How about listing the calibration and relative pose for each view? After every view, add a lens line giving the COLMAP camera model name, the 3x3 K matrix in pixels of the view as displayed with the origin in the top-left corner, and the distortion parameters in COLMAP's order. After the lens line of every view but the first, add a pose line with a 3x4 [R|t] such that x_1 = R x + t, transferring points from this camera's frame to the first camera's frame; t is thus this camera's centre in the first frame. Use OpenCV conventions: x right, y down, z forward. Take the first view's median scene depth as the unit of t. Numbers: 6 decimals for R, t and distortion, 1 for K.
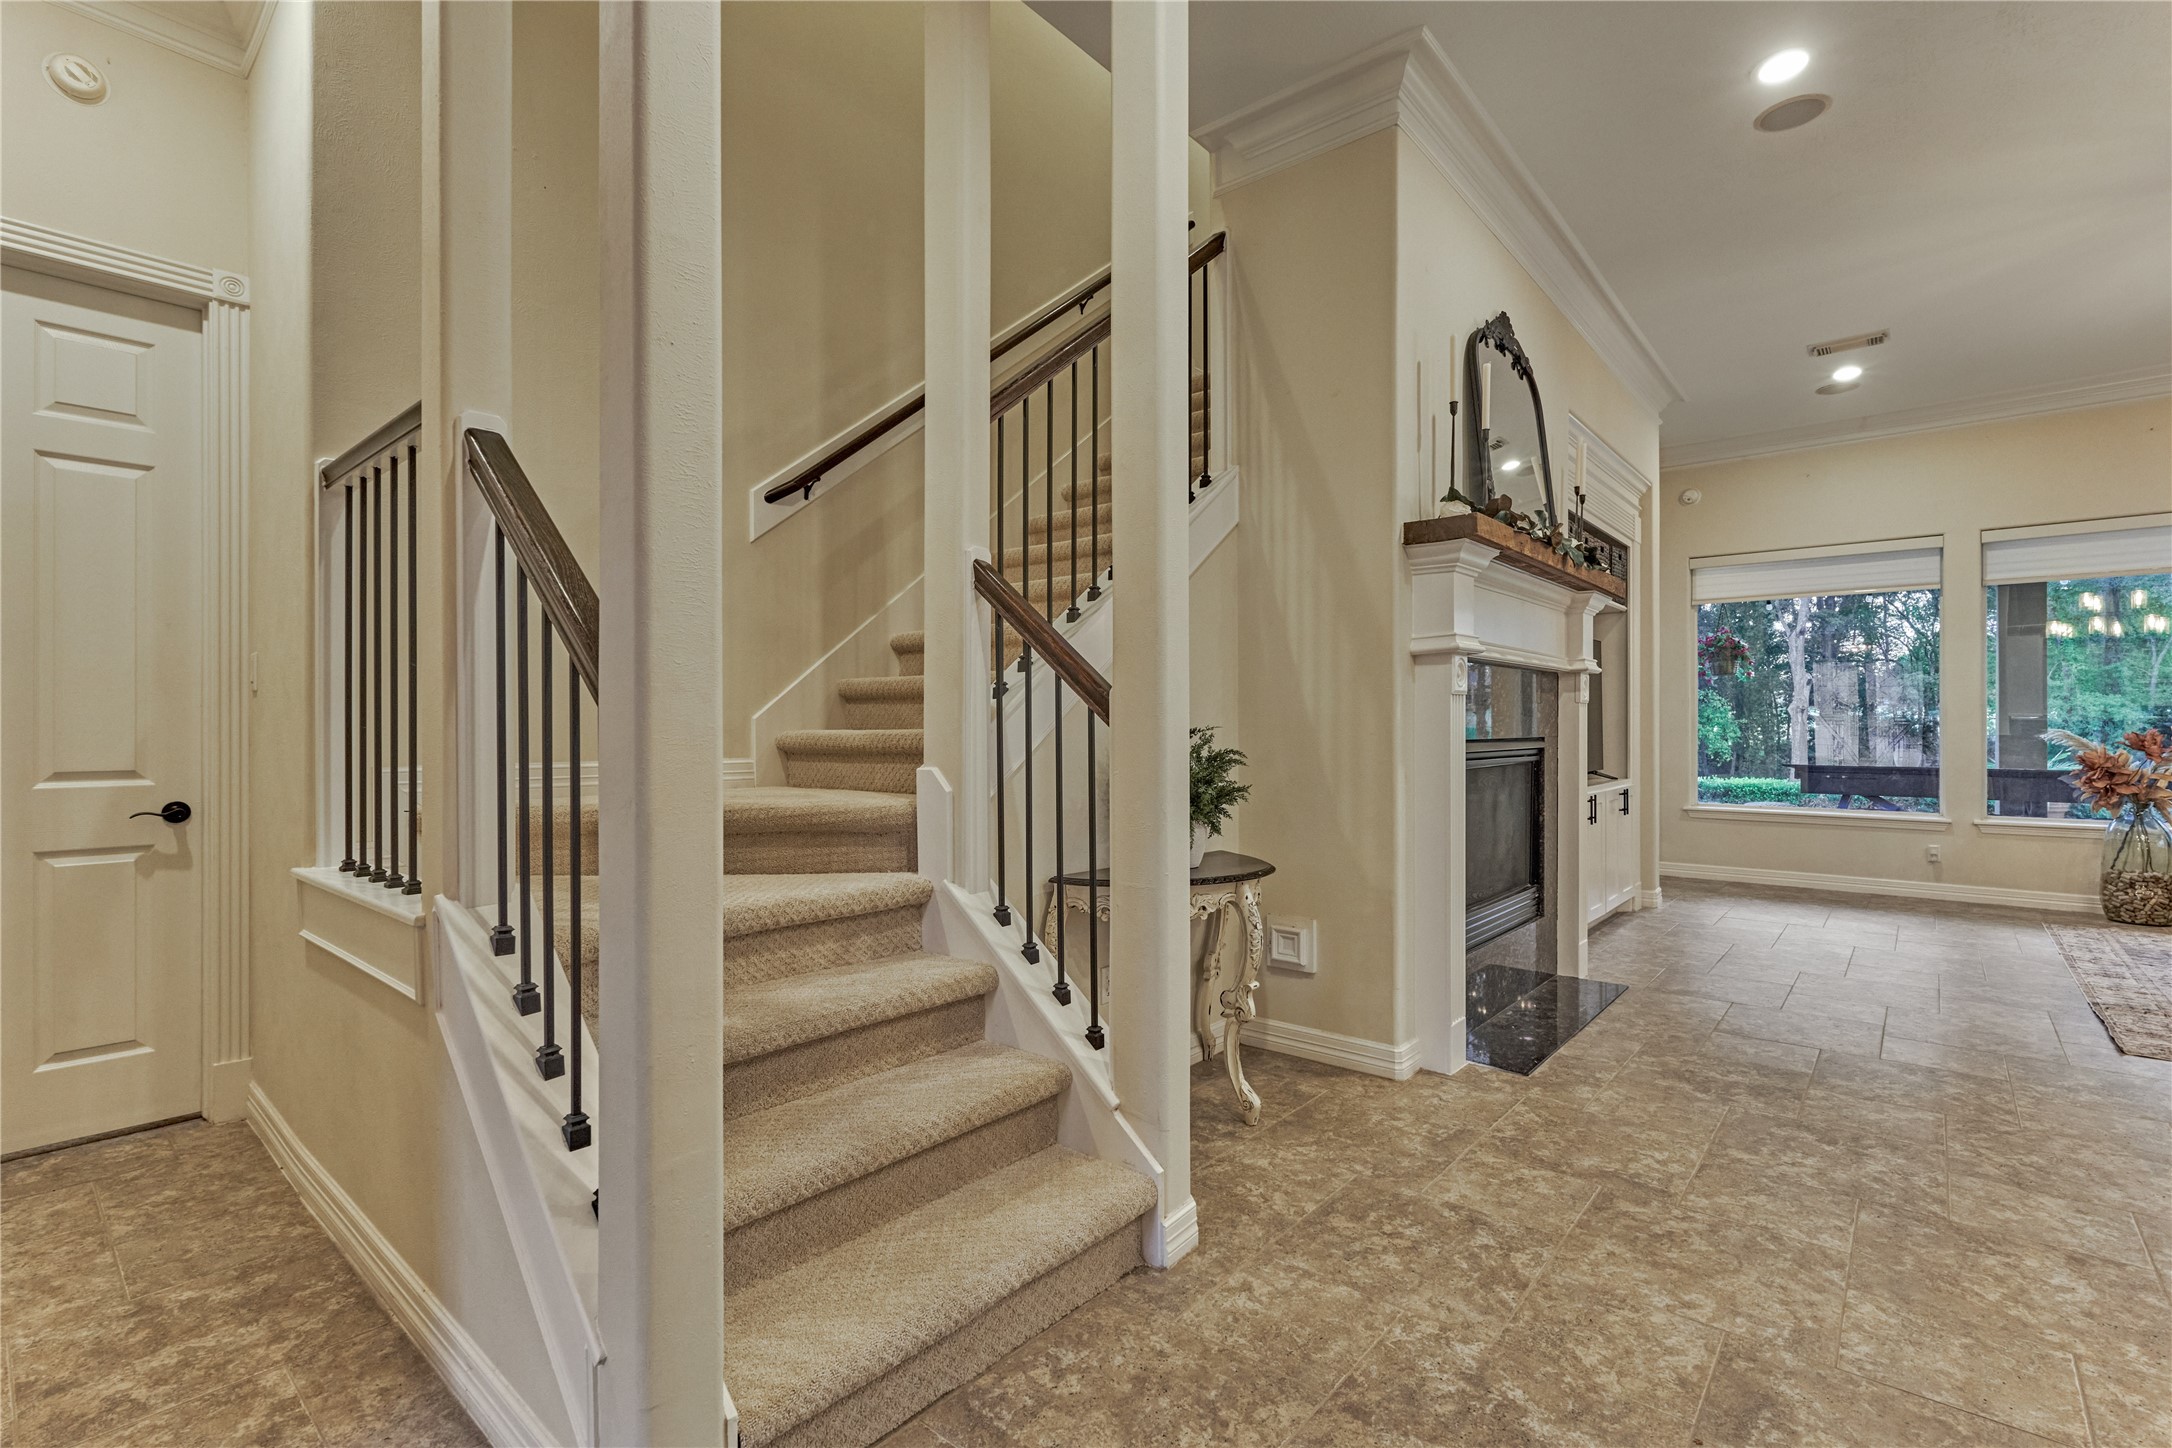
lens RADIAL K [[976.9, 0, 1060.7], [0, 976.9, 688.5], [0, 0, 1]] dist [-0.007028, 0.000905]
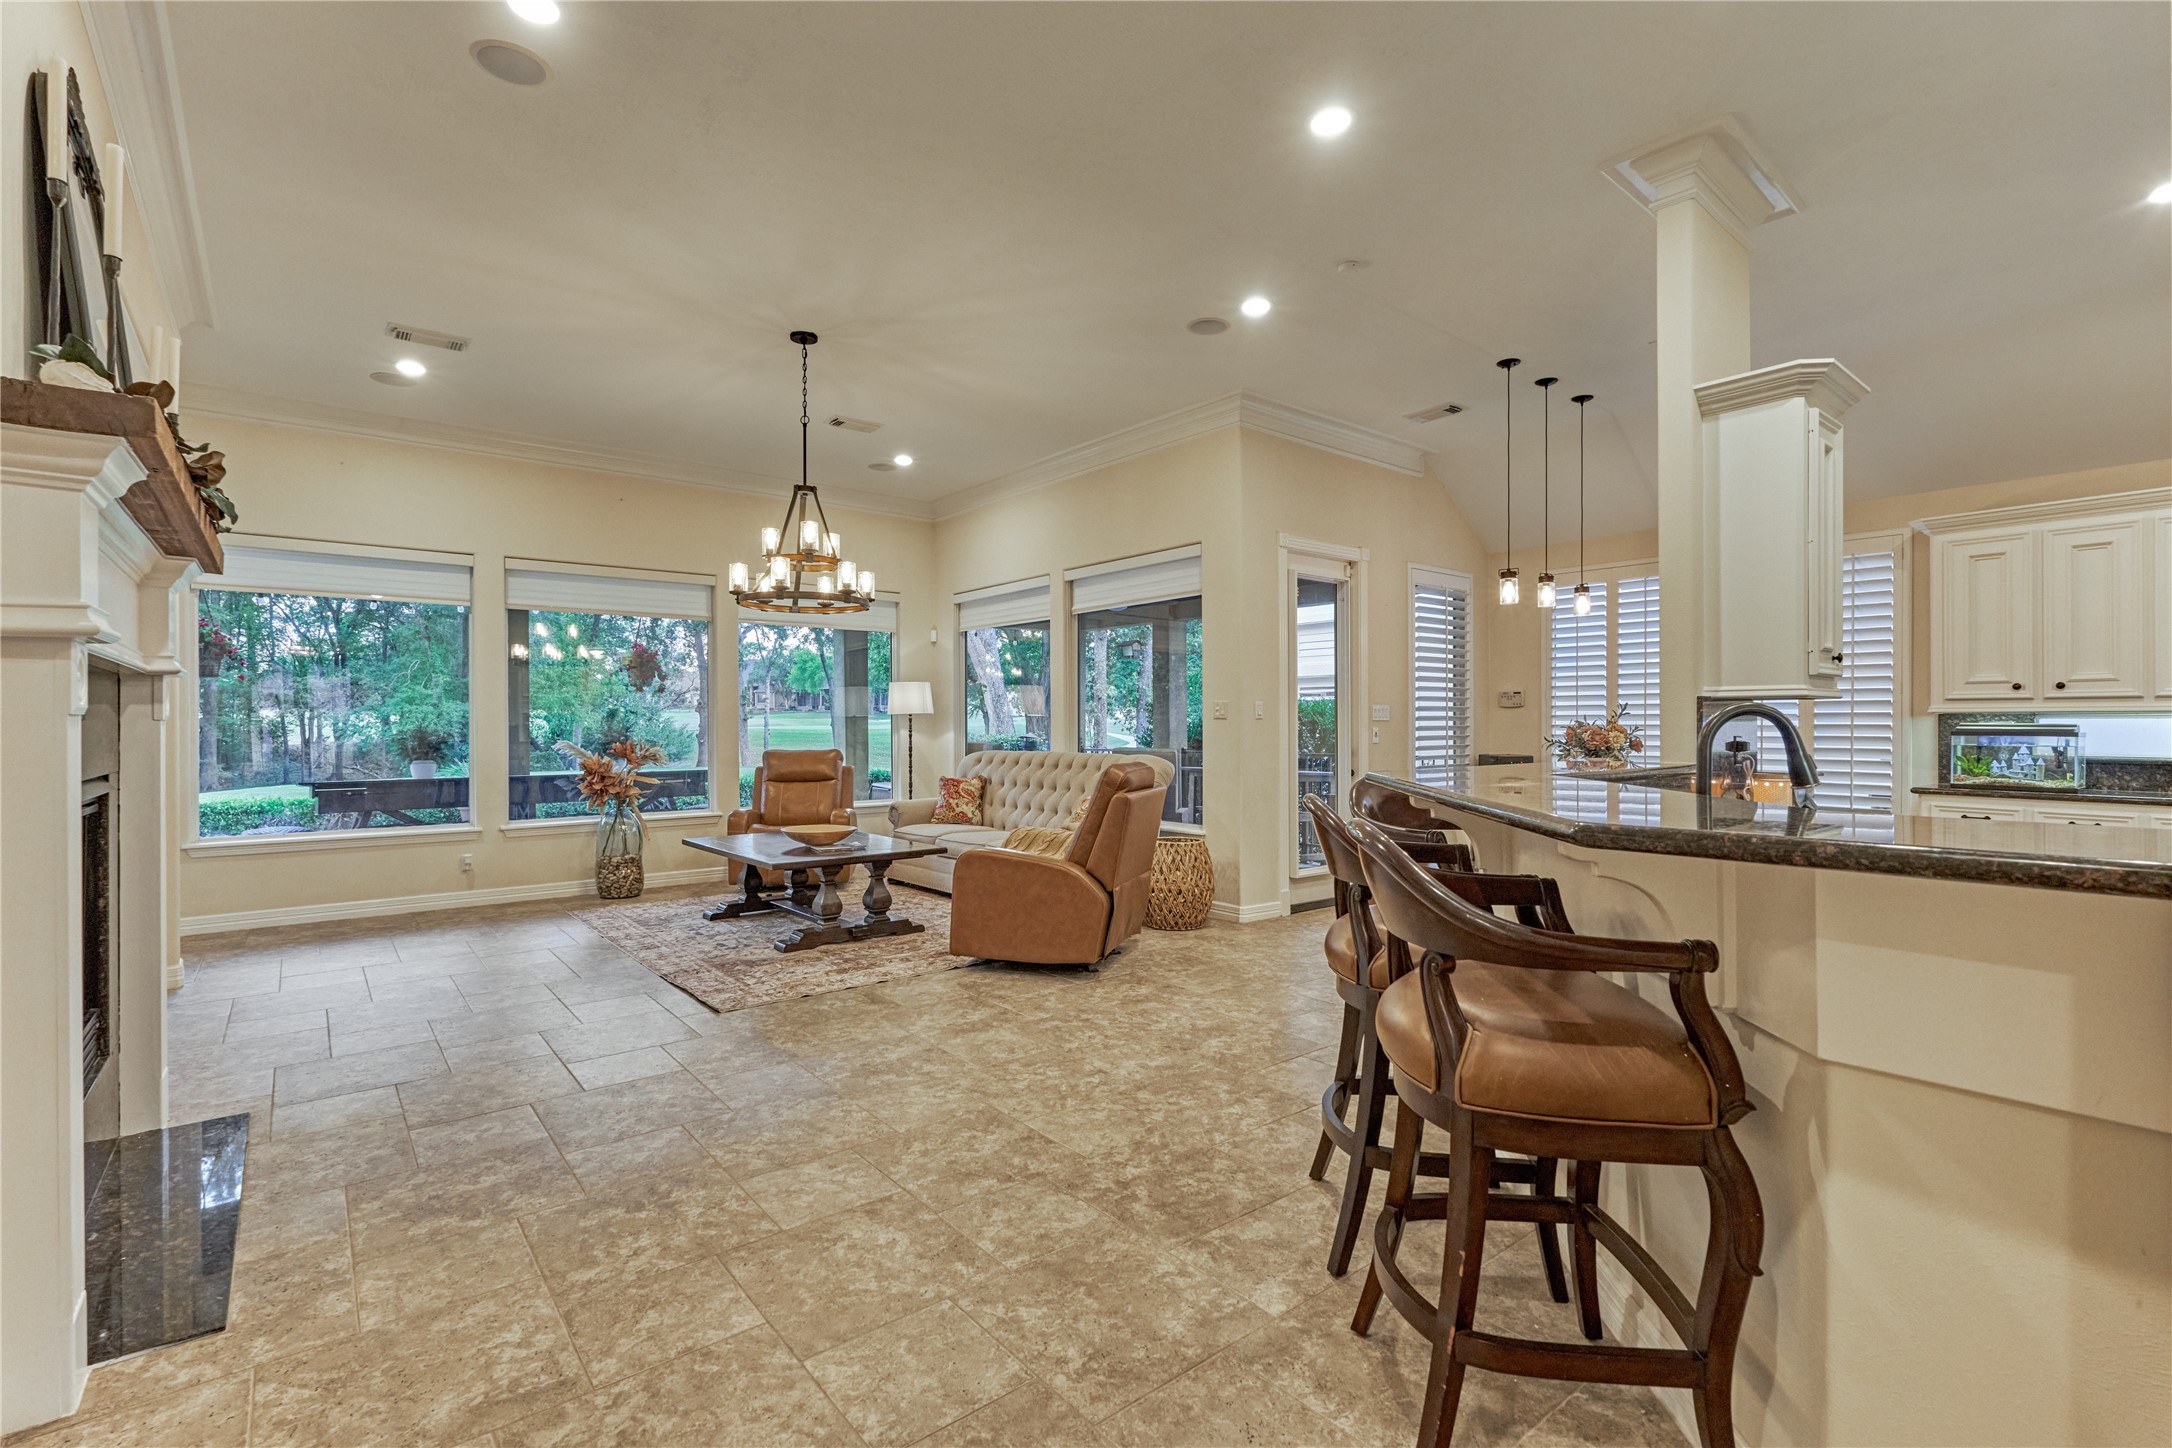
lens RADIAL K [[976.9, 0, 1122.4], [0, 976.9, 710.4], [0, 0, 1]] dist [-0.007028, 0.000905]
pose [[0.142783, 0.013629, 0.989660, -0.039130], [-0.033693, 0.999393, -0.008902, -0.008152], [-0.989180, -0.032074, 0.143156, 0.242634]]
